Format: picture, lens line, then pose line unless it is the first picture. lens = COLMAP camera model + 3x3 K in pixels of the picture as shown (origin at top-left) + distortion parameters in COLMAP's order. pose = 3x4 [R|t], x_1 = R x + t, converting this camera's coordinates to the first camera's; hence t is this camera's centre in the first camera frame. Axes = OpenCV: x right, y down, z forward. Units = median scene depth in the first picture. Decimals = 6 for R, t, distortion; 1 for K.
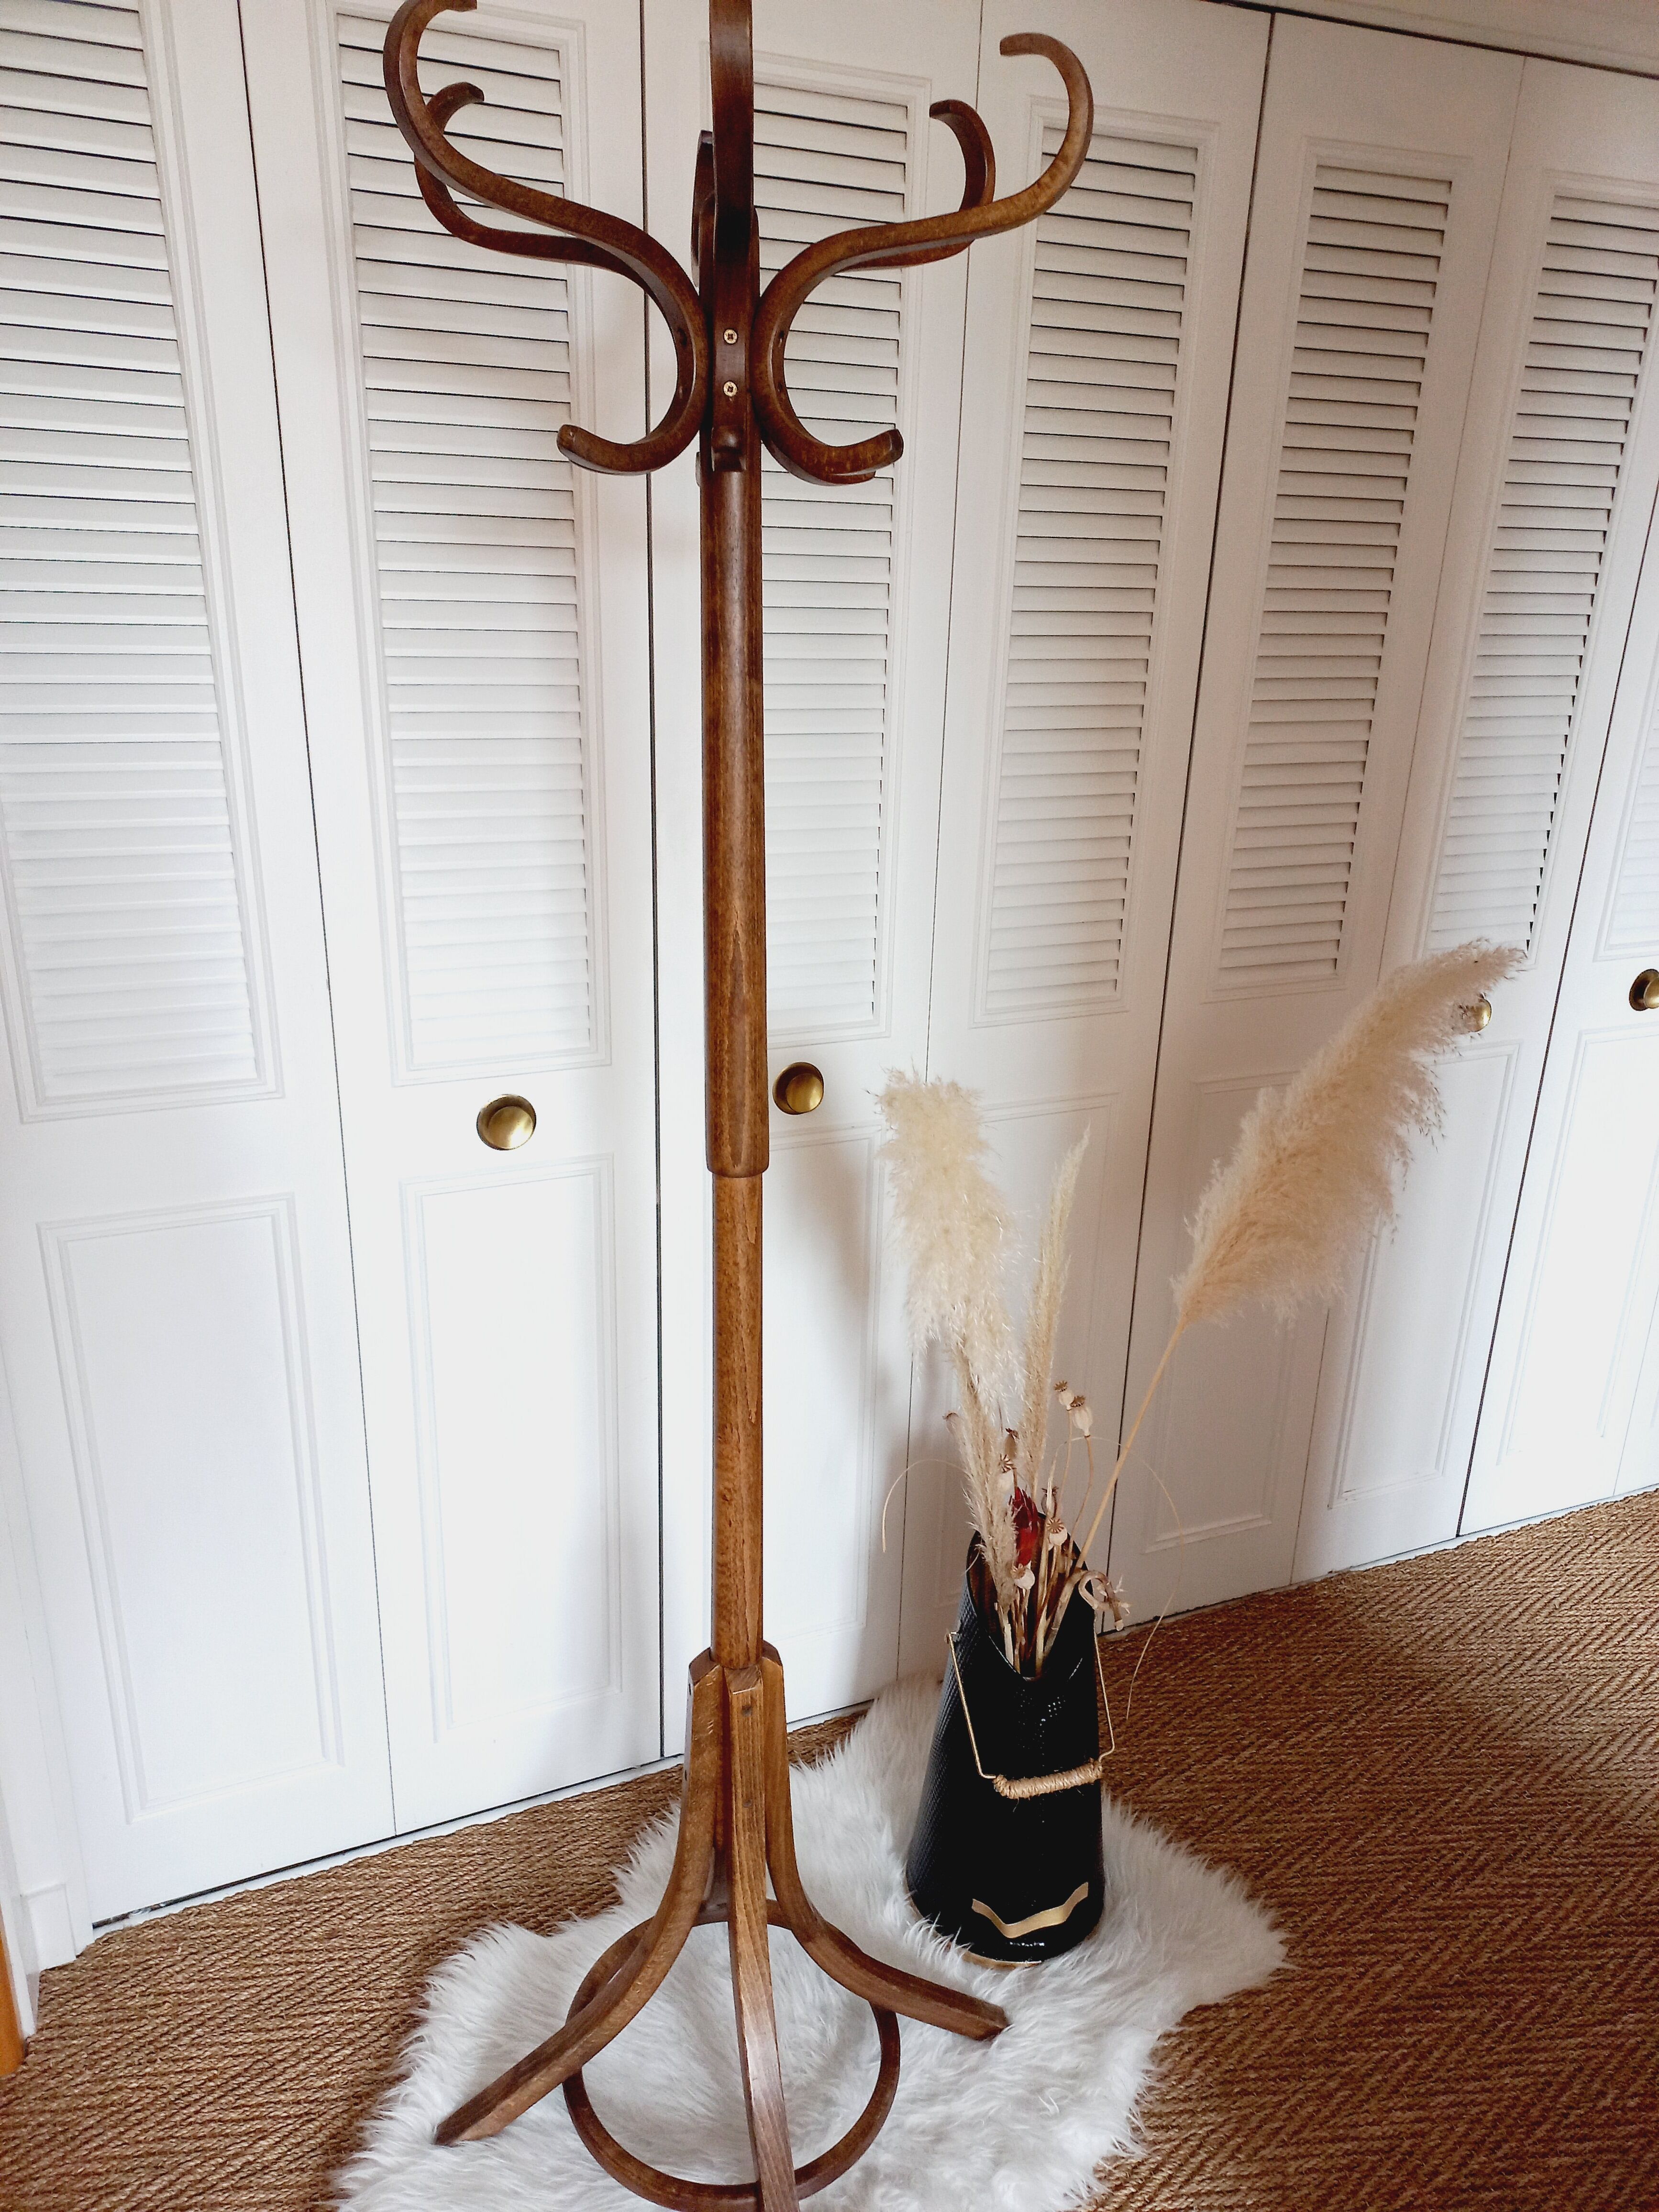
lens RADIAL K [[1567.8, 0, 829.5], [0, 1567.8, 1106.0], [0, 0, 1]] dist [0.036338, 0.006644]
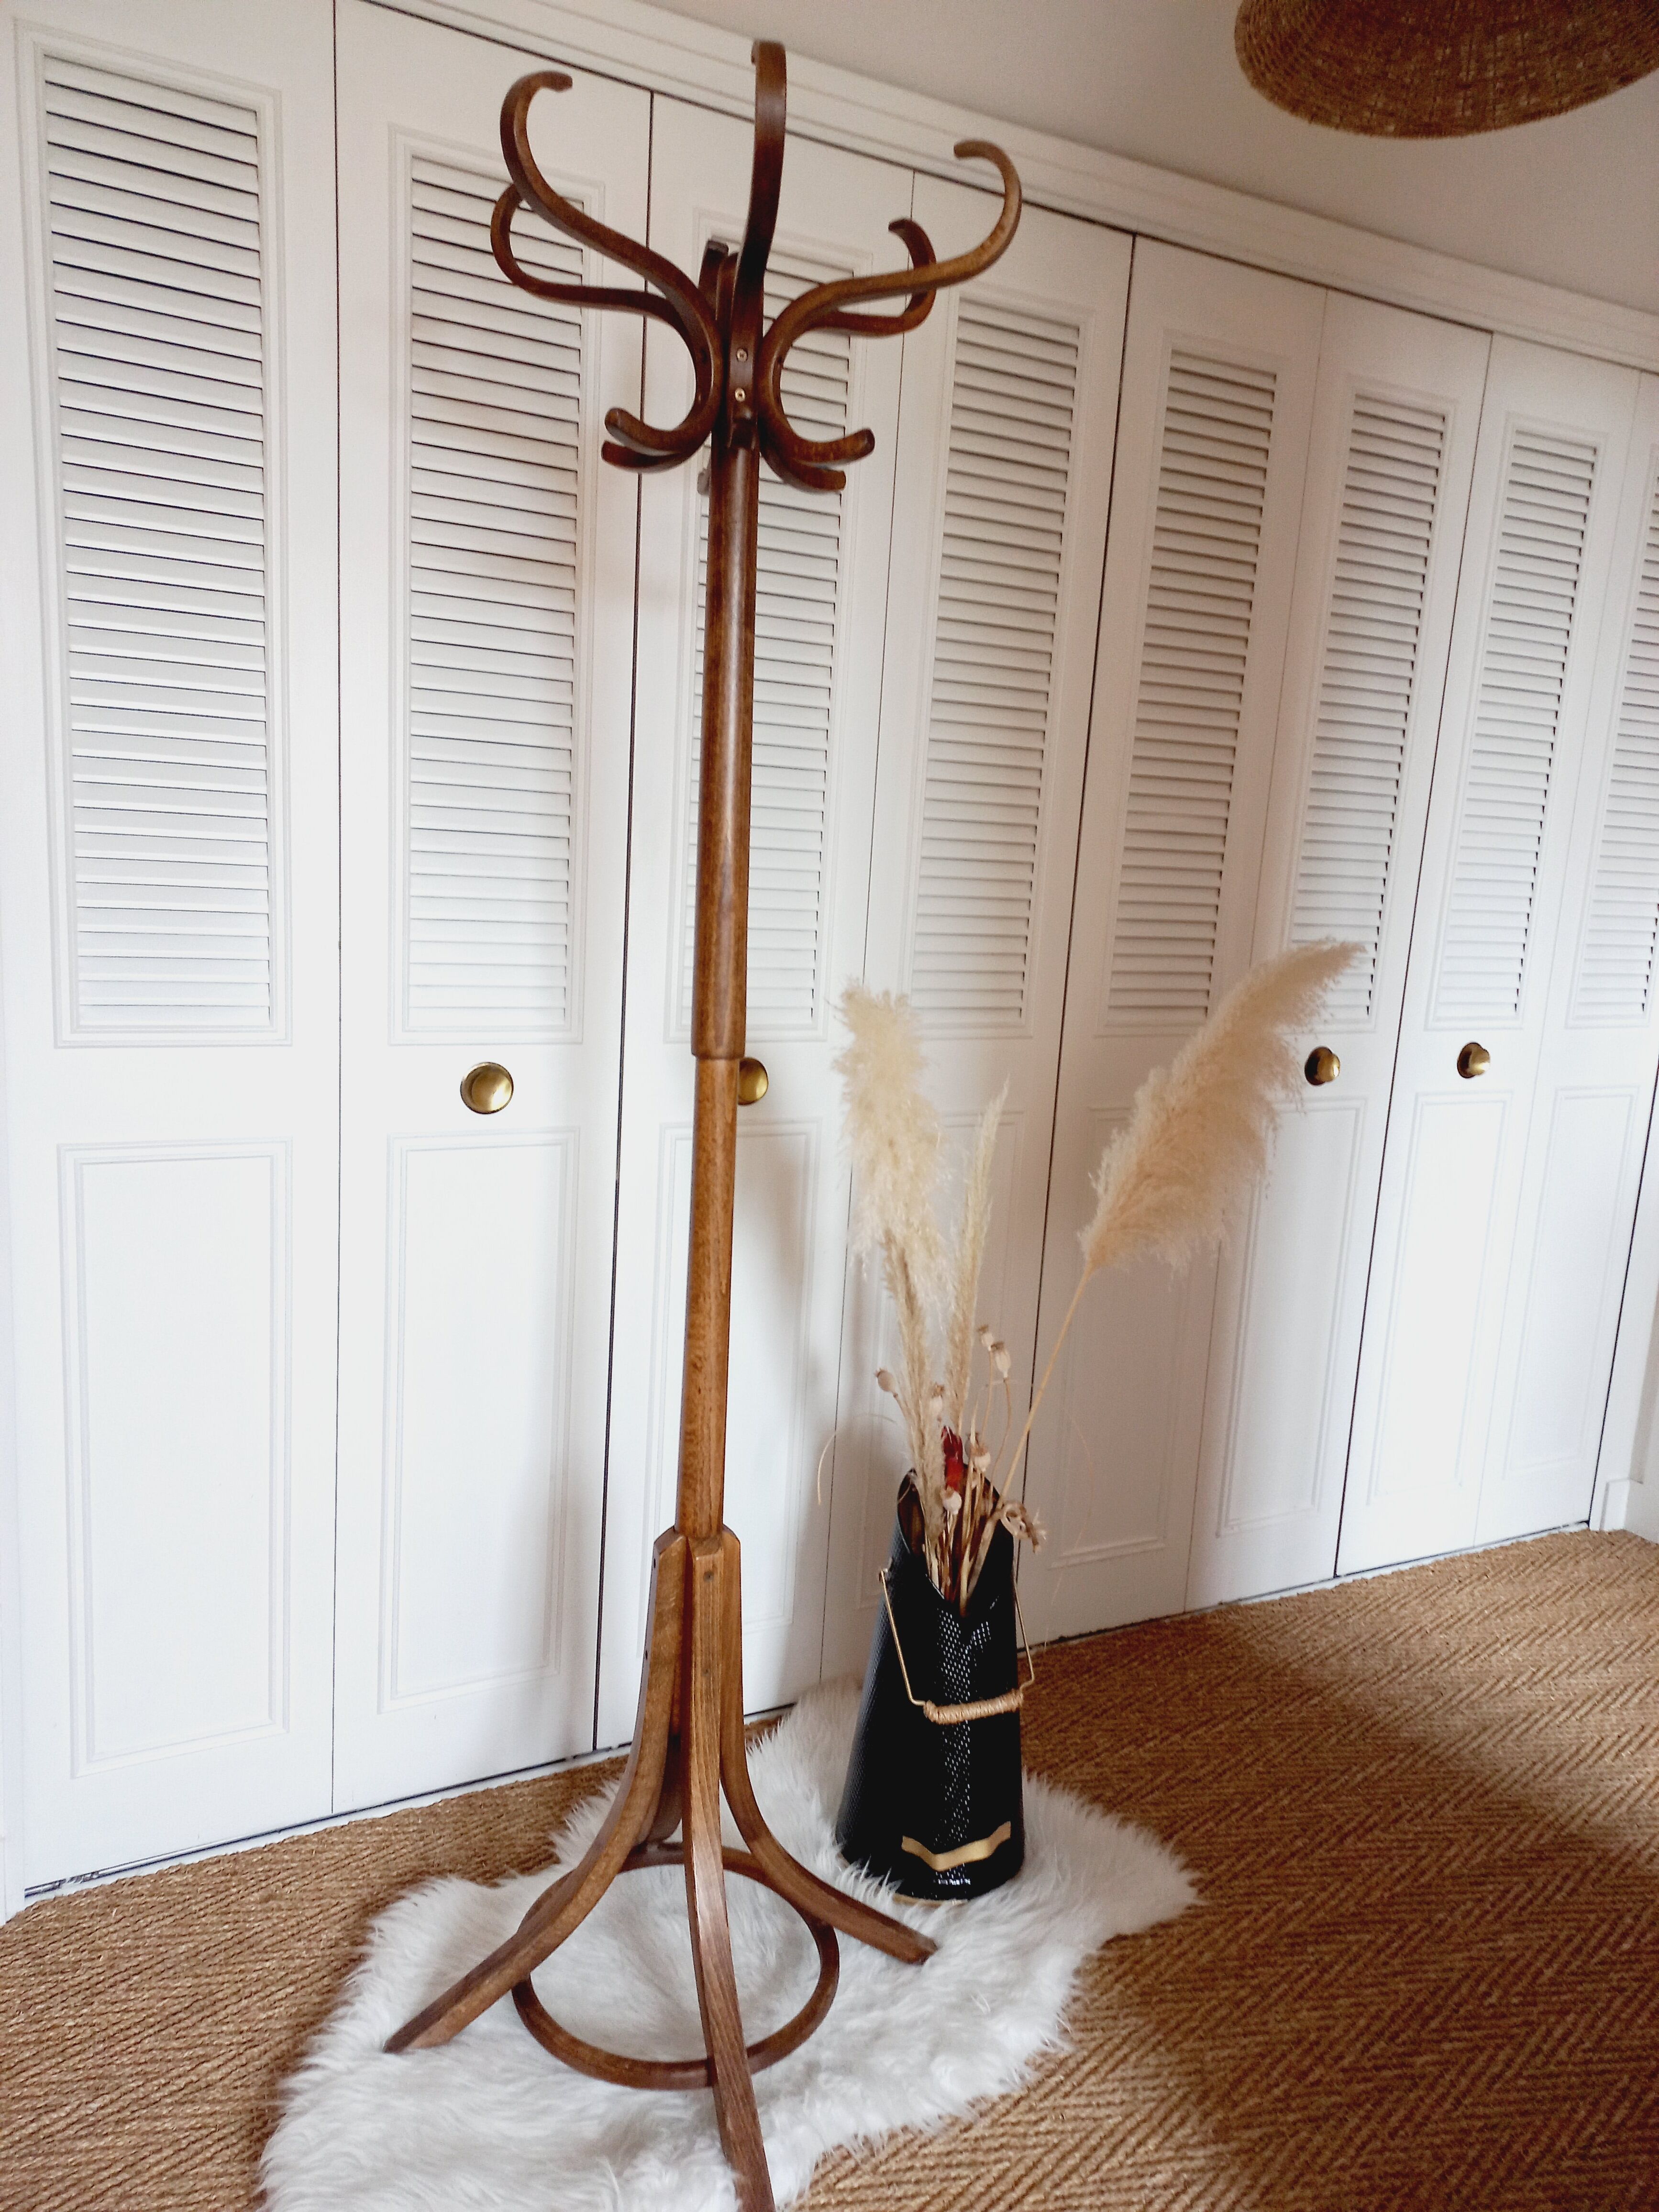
lens RADIAL K [[1553.1, 0, 829.5], [0, 1553.1, 1106.0], [0, 0, 1]] dist [0.043483, 0.002054]
pose [[0.996694, 0.018015, 0.079224, -0.051472], [-0.004805, 0.986473, -0.163856, 0.203939], [-0.081104, 0.162933, 0.983298, -0.101873]]
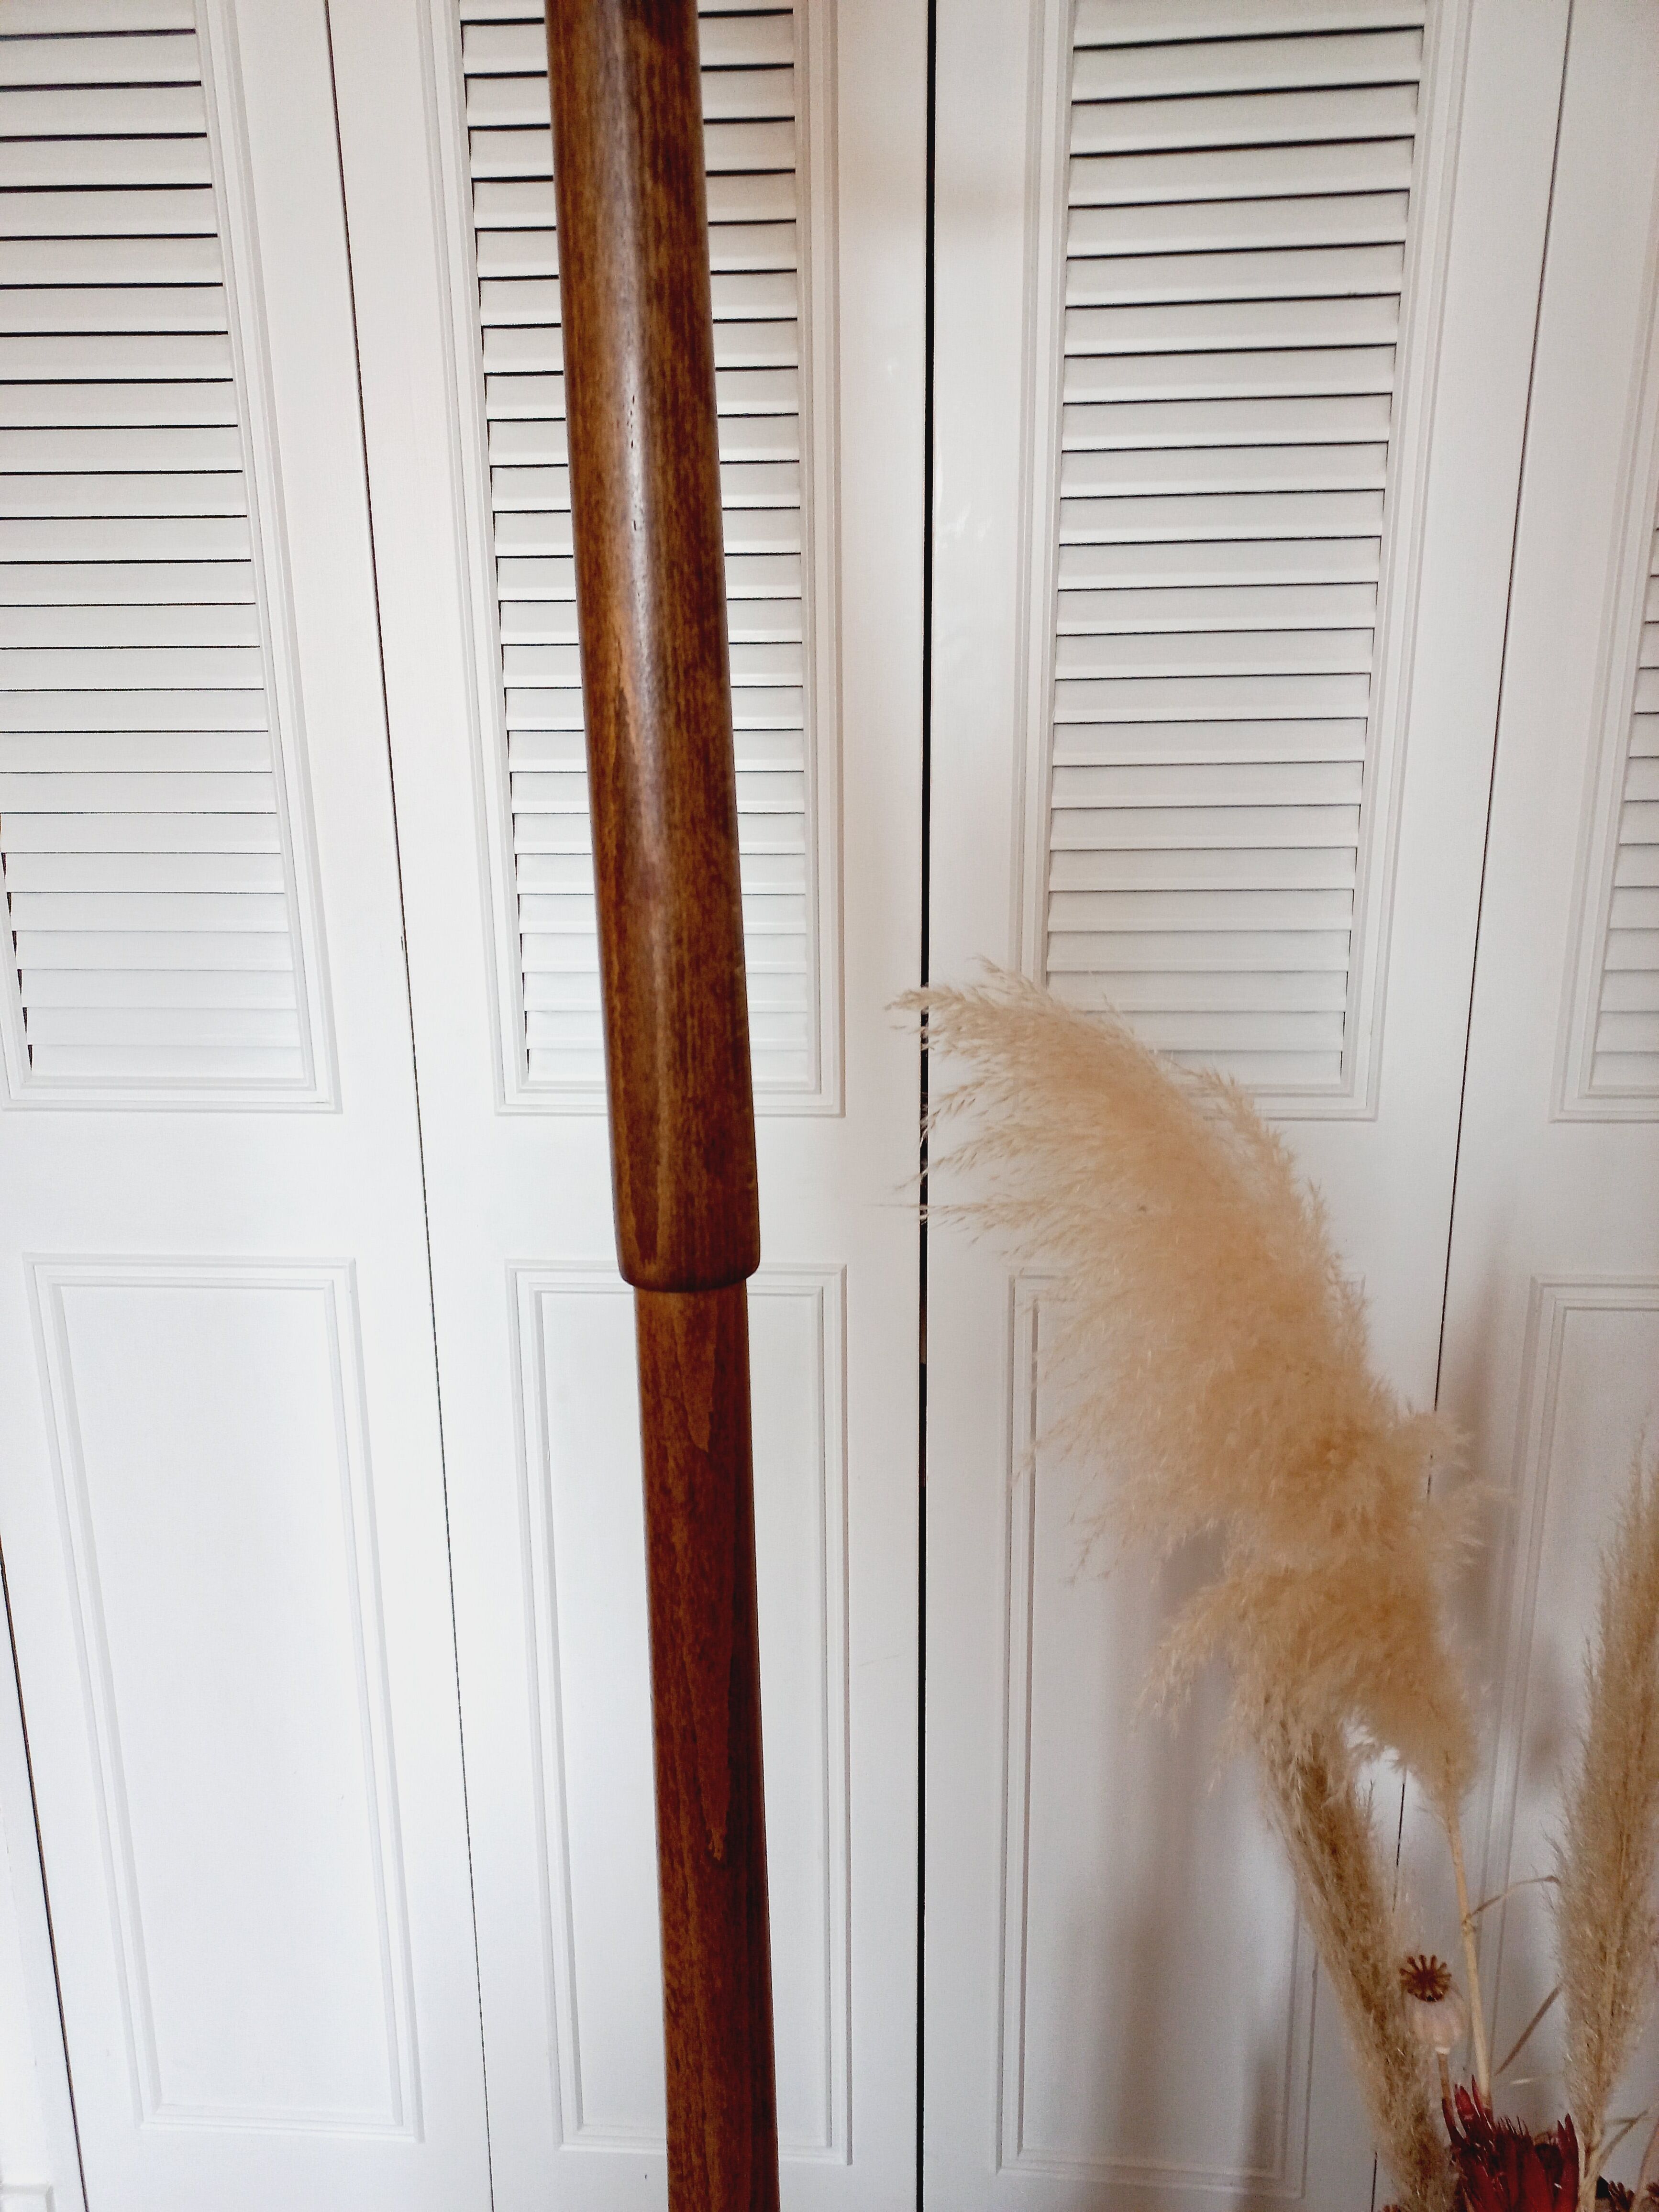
lens RADIAL K [[1567.8, 0, 829.5], [0, 1567.8, 1106.0], [0, 0, 1]] dist [0.036338, 0.006644]
pose [[0.882870, 0.073700, -0.463799, 0.135982], [-0.122713, 0.989501, -0.076354, 0.016572], [0.453302, 0.124324, 0.882644, 0.479238]]
